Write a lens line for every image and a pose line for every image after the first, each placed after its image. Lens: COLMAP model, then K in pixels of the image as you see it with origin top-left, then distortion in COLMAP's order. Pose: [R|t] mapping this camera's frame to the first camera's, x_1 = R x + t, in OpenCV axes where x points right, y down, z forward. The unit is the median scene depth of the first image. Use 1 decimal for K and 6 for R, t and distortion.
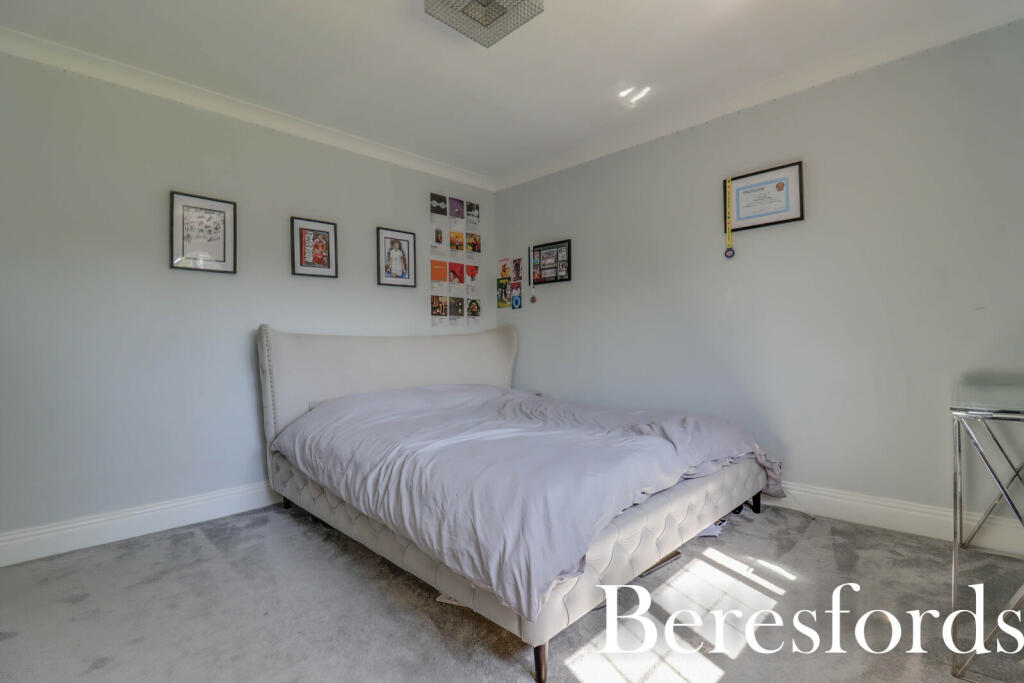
lens RADIAL K [[474.2, 0, 512.0], [0, 474.2, 341.5], [0, 0, 1]] dist [-0.000175, -0.000093]
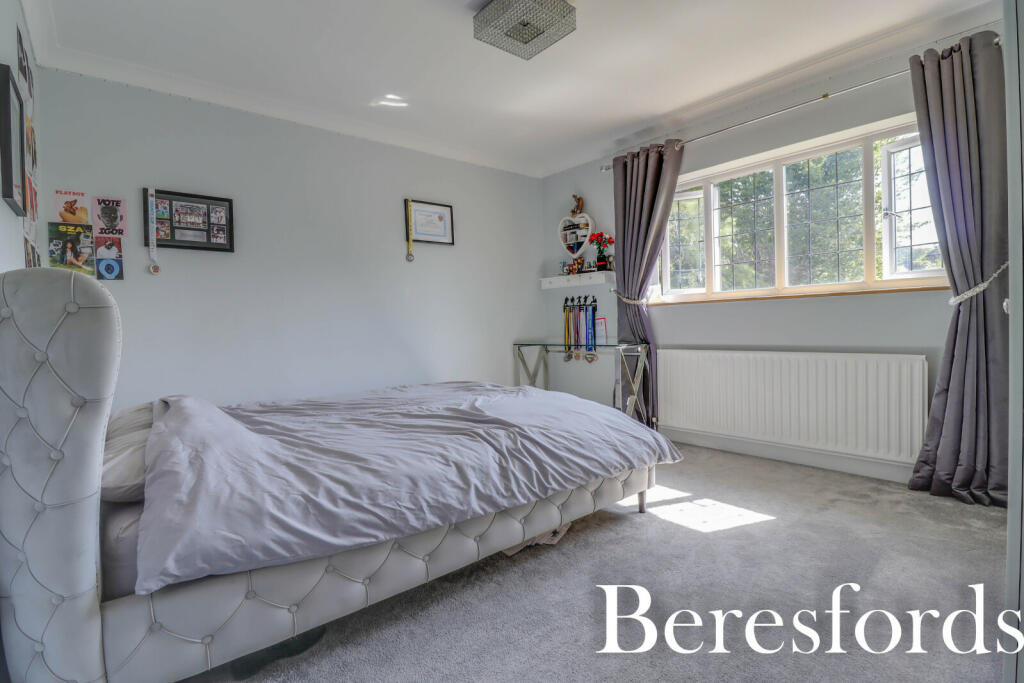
lens RADIAL K [[484.2, 0, 512.0], [0, 484.2, 341.5], [0, 0, 1]] dist [-0.032887, -0.000168]
pose [[0.089999, -0.016332, 0.995808, -0.606910], [0.032861, 0.999370, 0.013421, 0.022233], [-0.995400, 0.031516, 0.090479, 0.466089]]
